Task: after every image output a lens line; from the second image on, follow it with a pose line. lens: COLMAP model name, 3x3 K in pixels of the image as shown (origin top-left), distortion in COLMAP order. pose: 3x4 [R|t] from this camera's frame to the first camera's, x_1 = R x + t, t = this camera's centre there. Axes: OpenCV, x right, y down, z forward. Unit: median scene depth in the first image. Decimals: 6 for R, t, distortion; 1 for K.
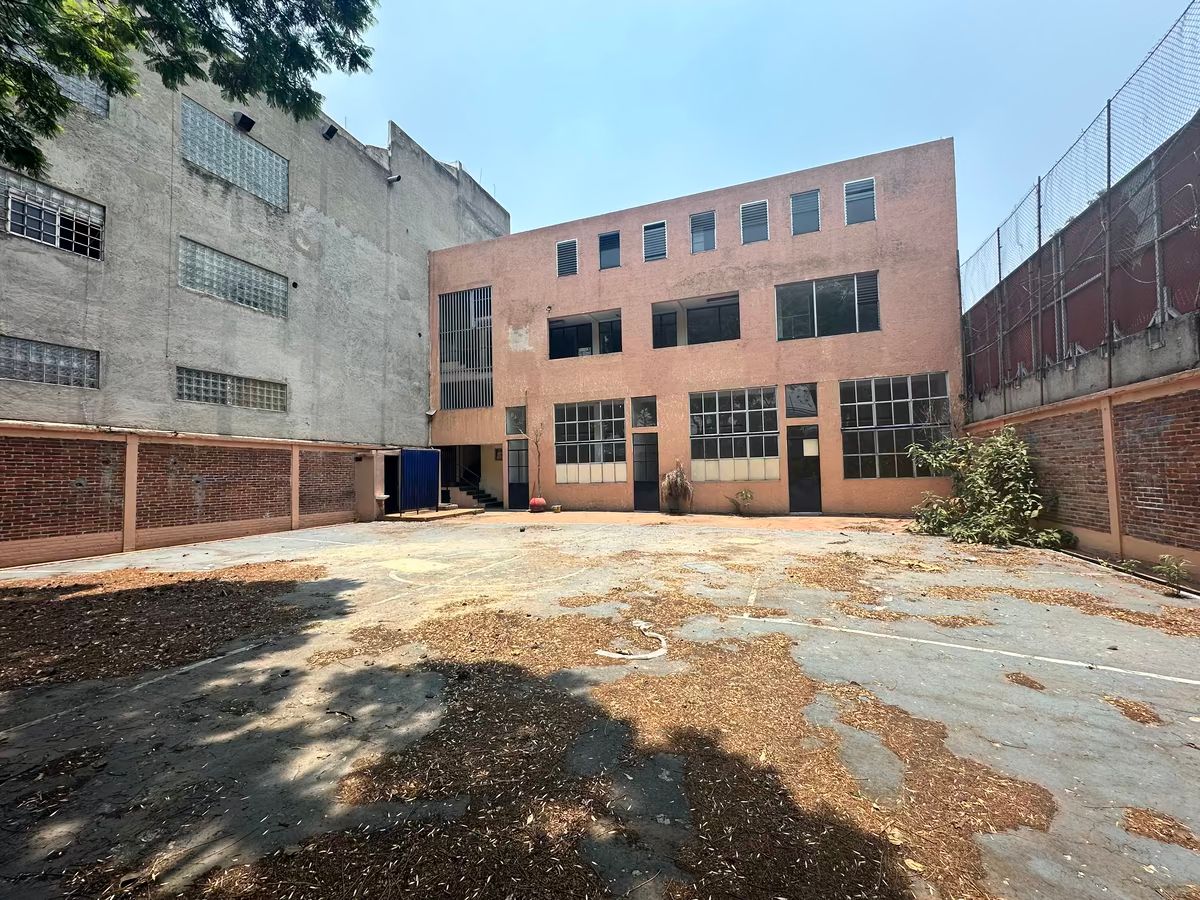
lens RADIAL K [[480.2, 0, 599.0], [0, 480.2, 450.6], [0, 0, 1]] dist [-0.001914, 0.000546]
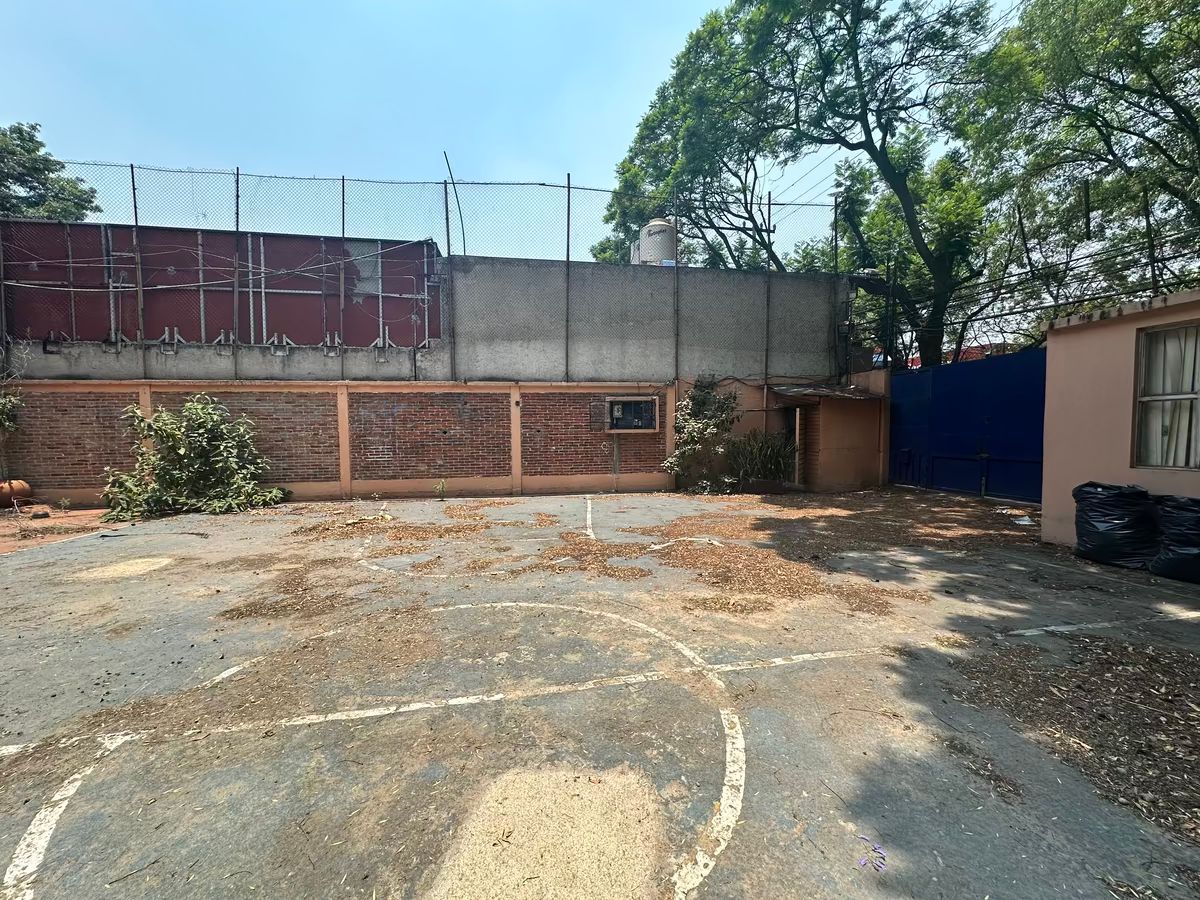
lens RADIAL K [[480.2, 0, 600.0], [0, 480.2, 445.1], [0, 0, 1]] dist [-0.001914, 0.000546]
pose [[-0.518437, -0.006779, 0.855089, -0.355689], [-0.016771, 0.999857, -0.002241, 0.036014], [-0.854952, -0.015503, -0.518476, 0.689051]]
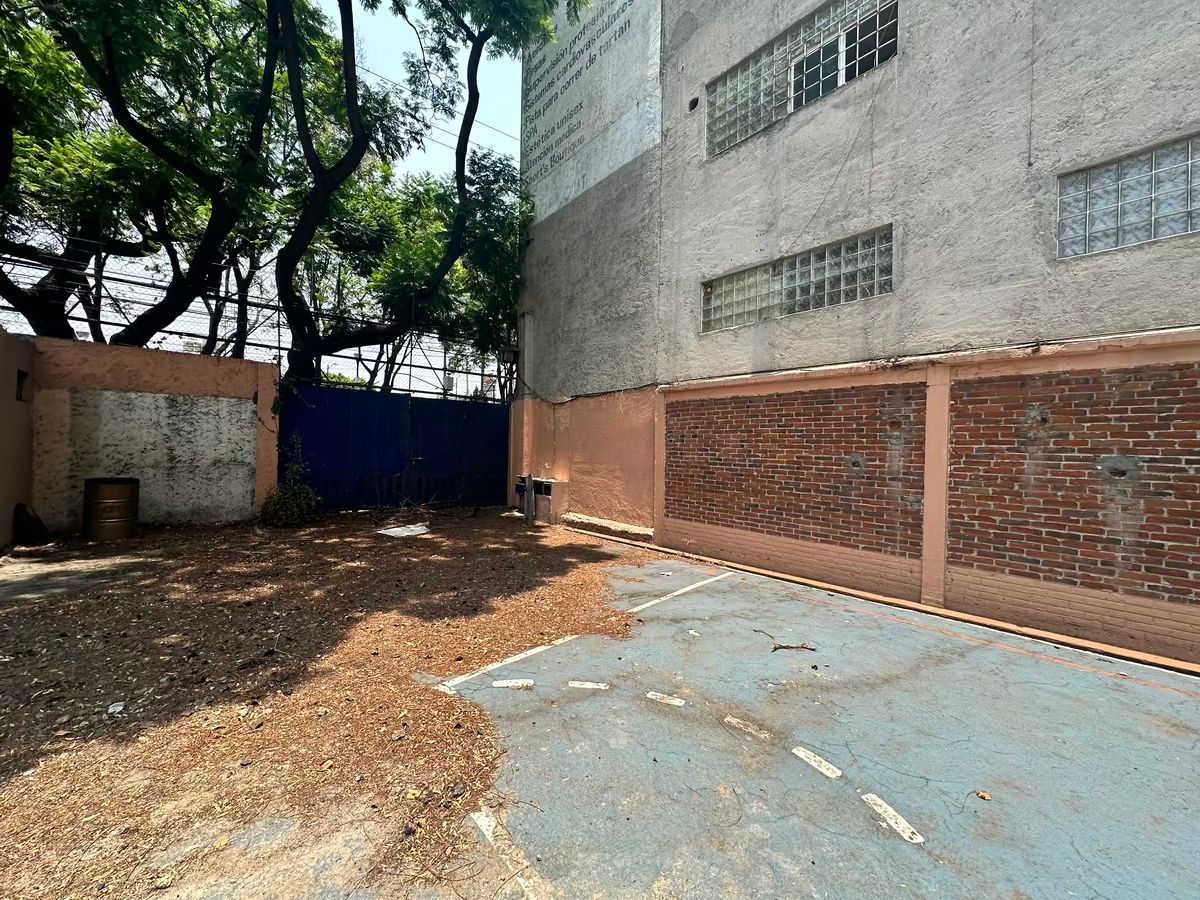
lens RADIAL K [[480.2, 0, 597.8], [0, 480.2, 450.2], [0, 0, 1]] dist [-0.001914, 0.000546]
pose [[-0.486845, 0.003933, -0.873480, -0.342576], [0.022589, 0.999712, -0.008089, 0.042639], [0.873196, -0.023669, -0.486794, 0.832273]]
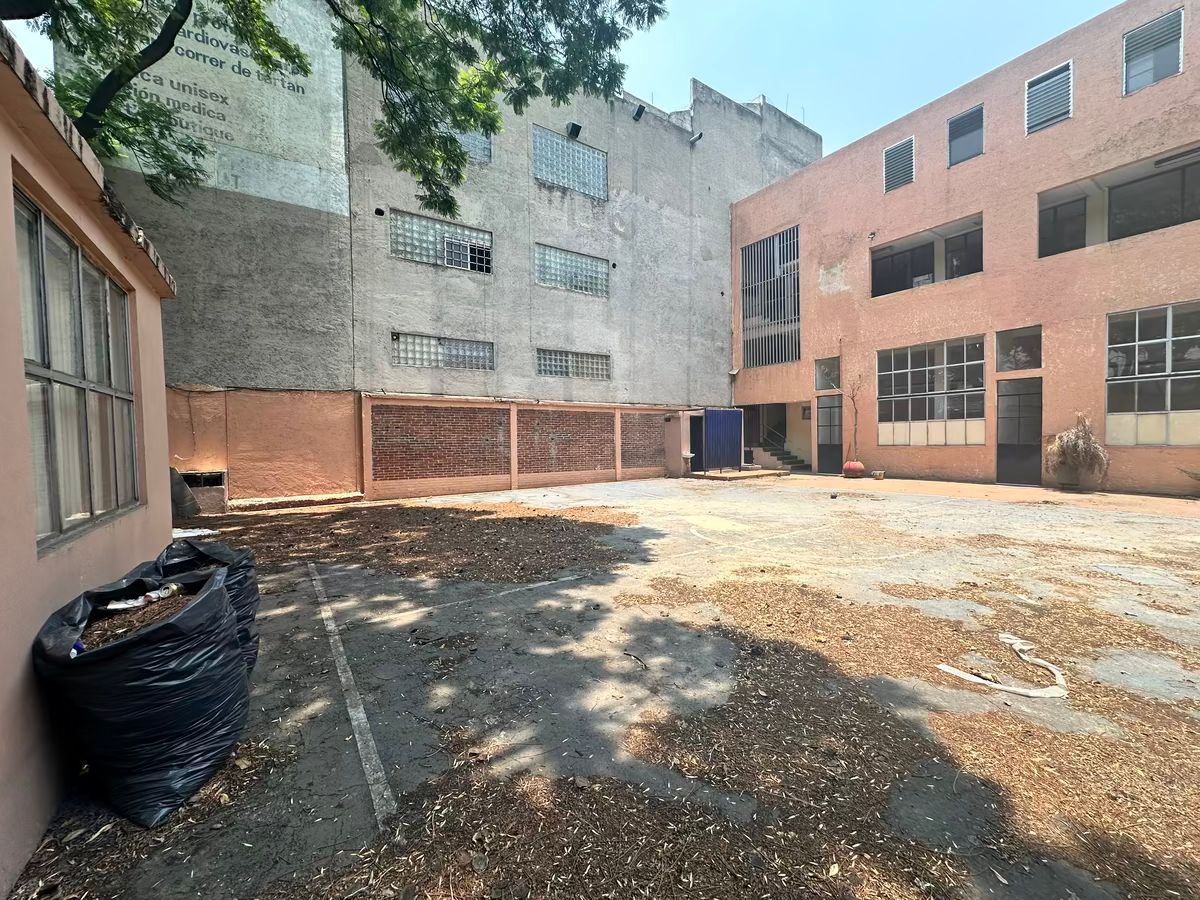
lens RADIAL K [[480.2, 0, 598.5], [0, 480.2, 450.5], [0, 0, 1]] dist [-0.001914, 0.000546]
pose [[0.816176, 0.022558, -0.577363, -0.004059], [0.023504, 0.997114, 0.072183, 0.006389], [0.577325, -0.072484, 0.813291, 0.035857]]
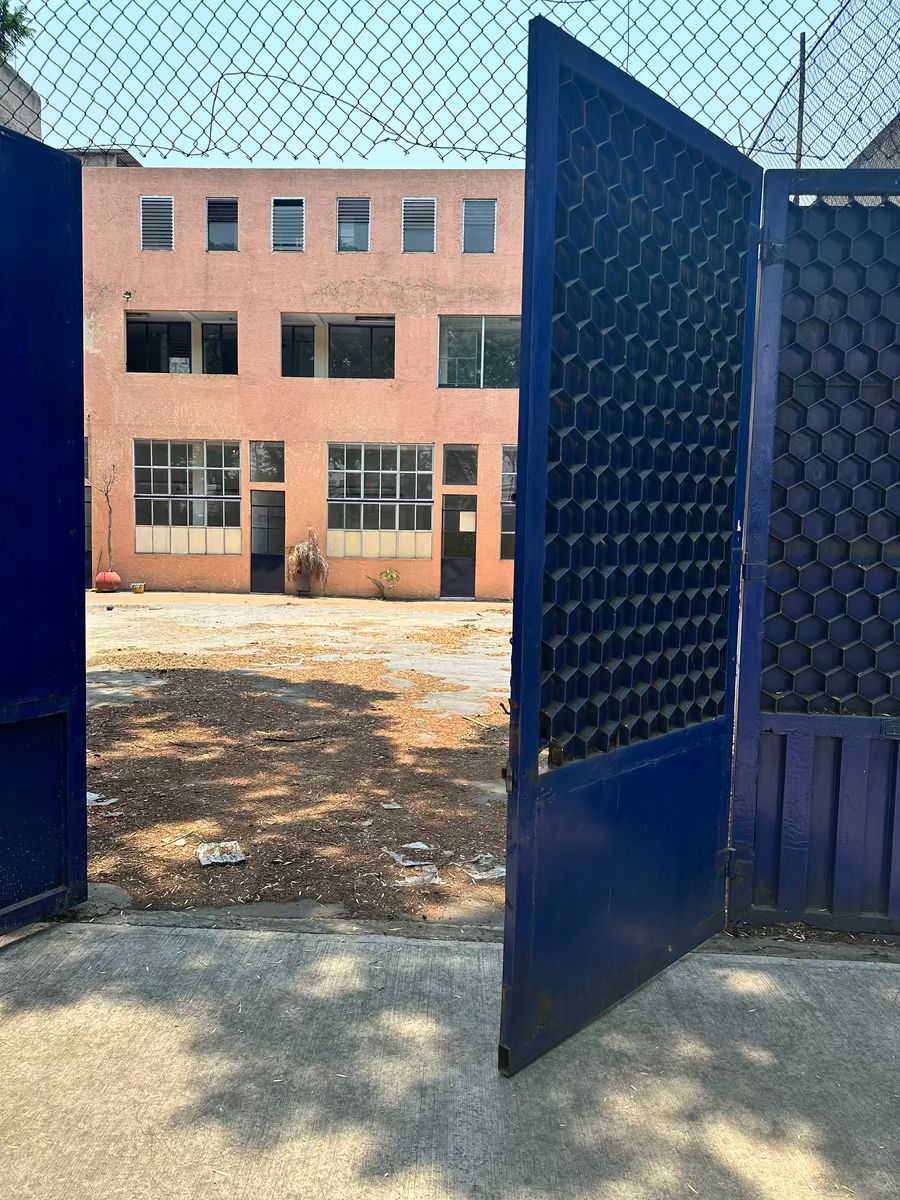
lens RADIAL K [[827.8, 0, 453.5], [0, 827.8, 624.5], [0, 0, 1]] dist [0.024441, -0.010615]
pose [[0.943175, 0.010088, 0.332144, -0.084552], [-0.055492, 0.990285, 0.127500, -0.014715], [-0.327631, -0.138686, 0.934572, -0.486815]]
